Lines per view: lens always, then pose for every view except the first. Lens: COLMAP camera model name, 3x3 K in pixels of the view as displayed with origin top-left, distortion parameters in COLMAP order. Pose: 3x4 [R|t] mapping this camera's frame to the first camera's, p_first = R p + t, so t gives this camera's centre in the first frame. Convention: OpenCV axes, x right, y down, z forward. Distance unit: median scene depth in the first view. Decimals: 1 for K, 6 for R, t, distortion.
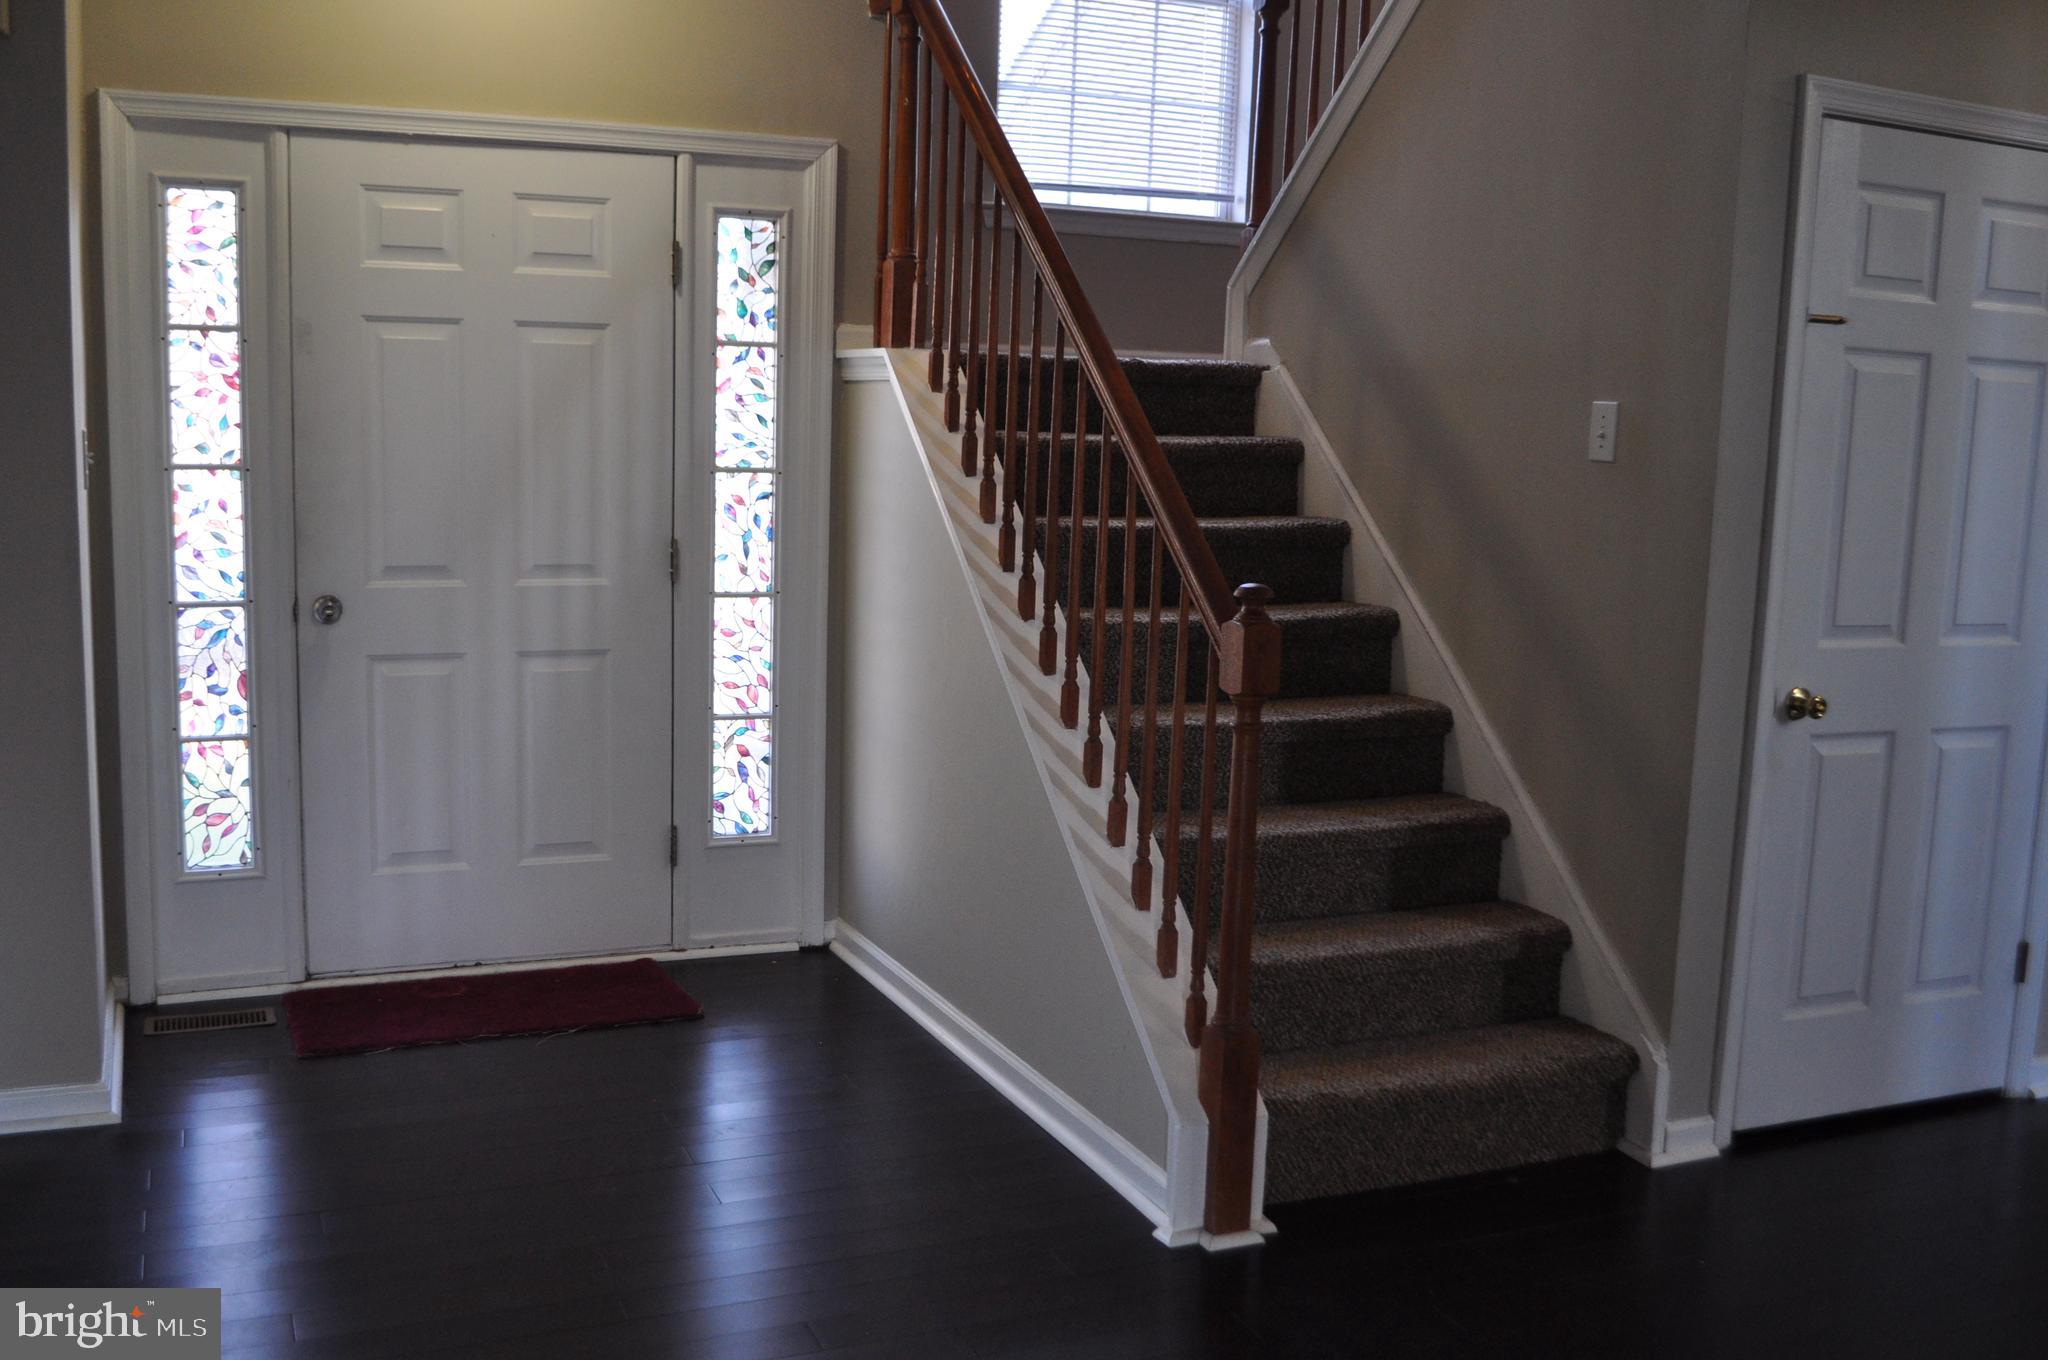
lens RADIAL K [[1927.2, 0, 1018.1], [0, 1927.2, 689.9], [0, 0, 1]] dist [-0.061908, 0.000000]
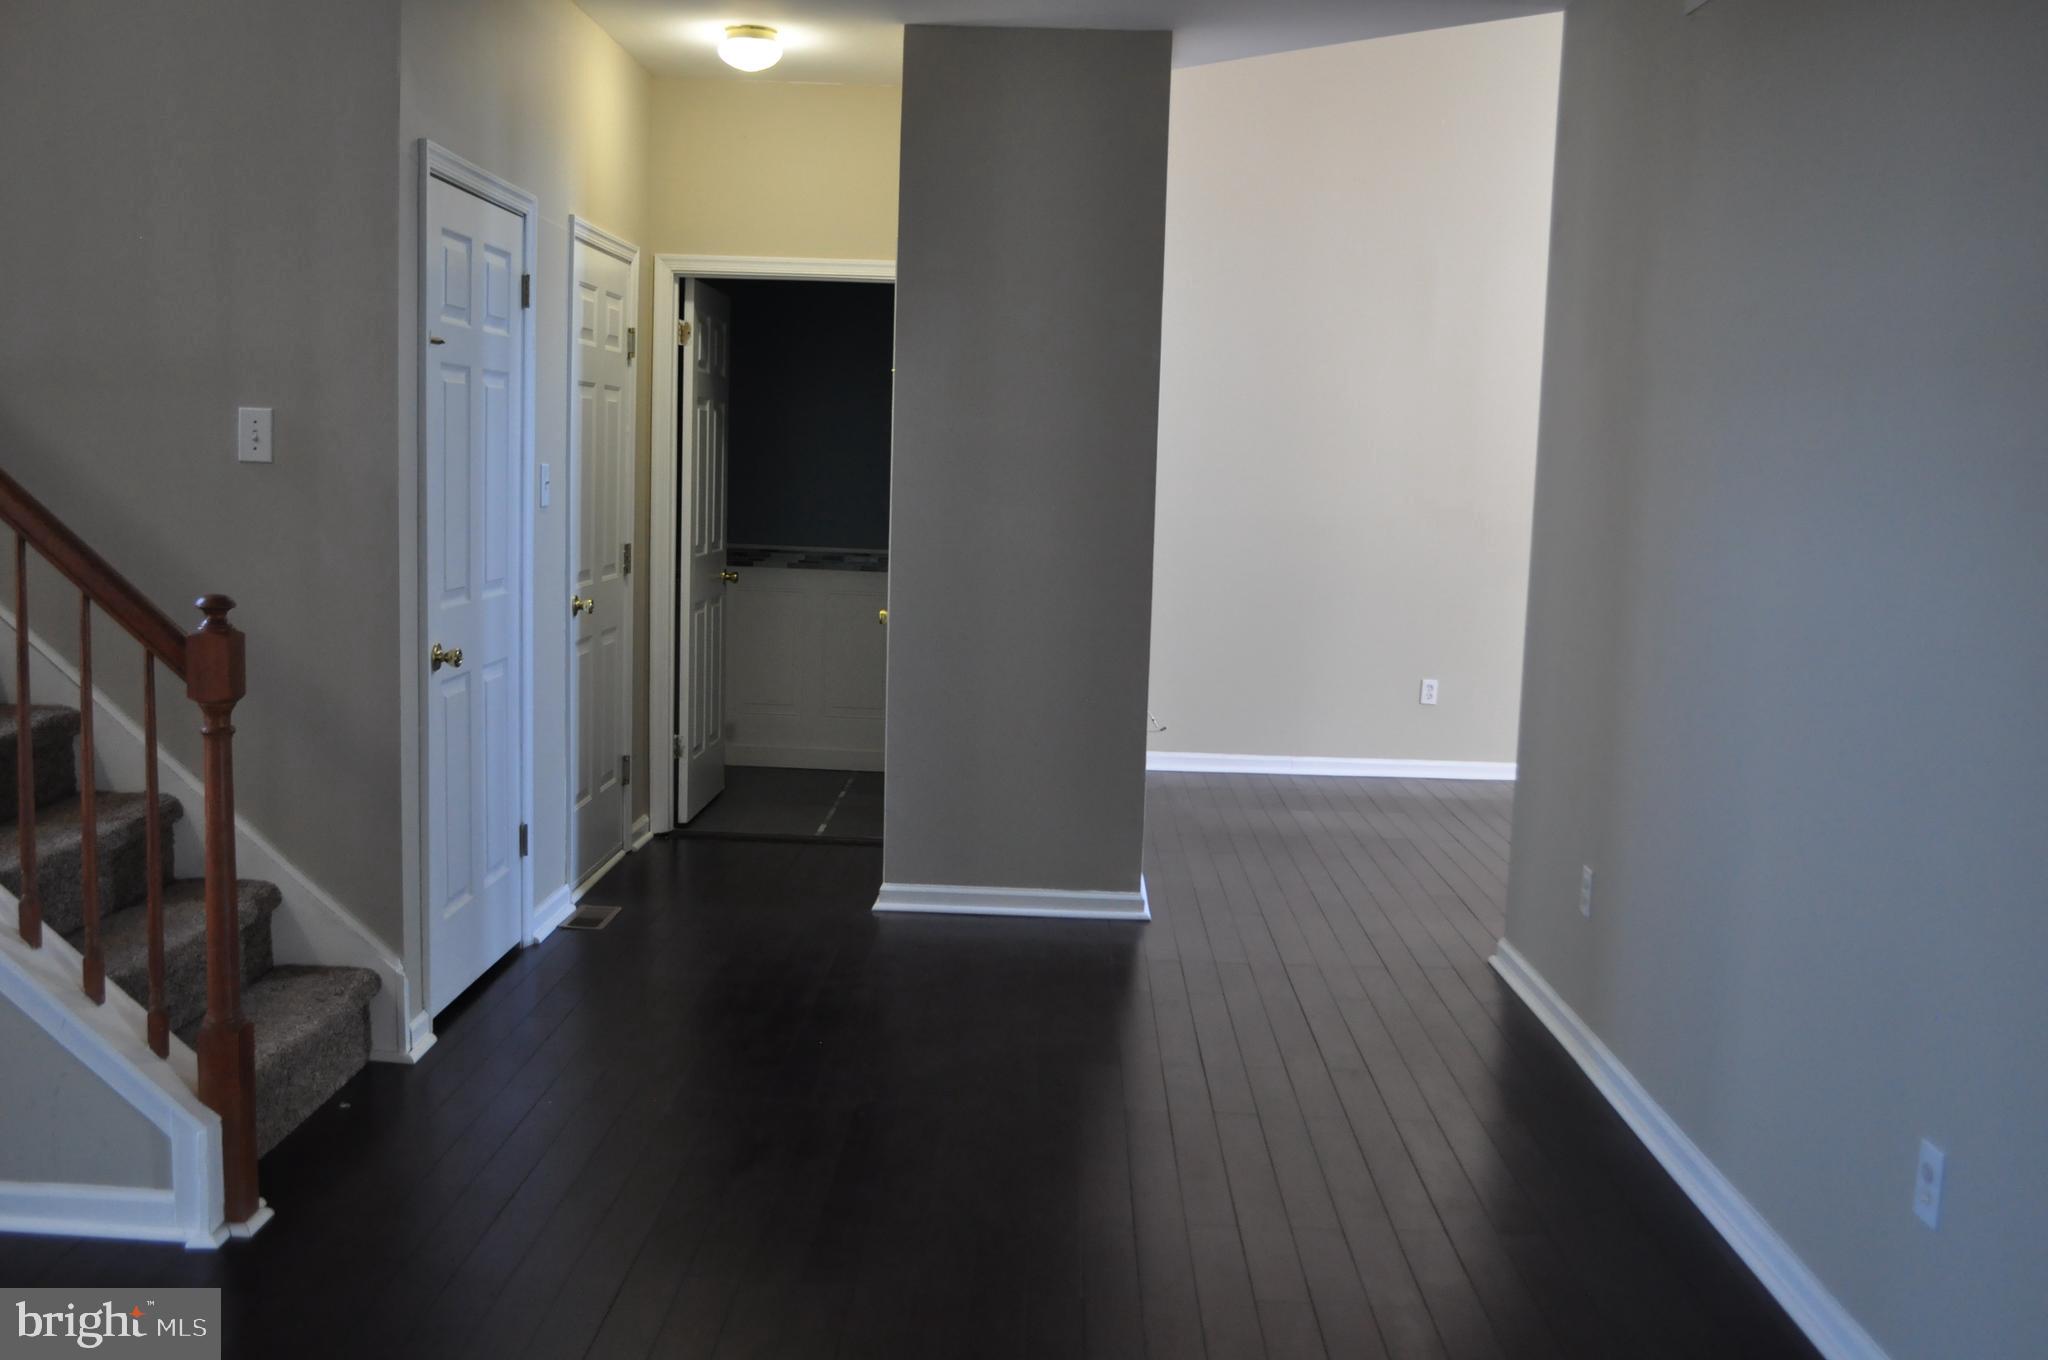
lens RADIAL K [[1927.2, 0, 1023.5], [0, 1927.2, 689.9], [0, 0, 1]] dist [-0.061908, 0.000000]
pose [[0.419862, -0.131060, 0.898075, -0.515699], [0.112029, 0.989435, 0.092018, -0.040948], [-0.900647, 0.061976, 0.430109, 0.137096]]
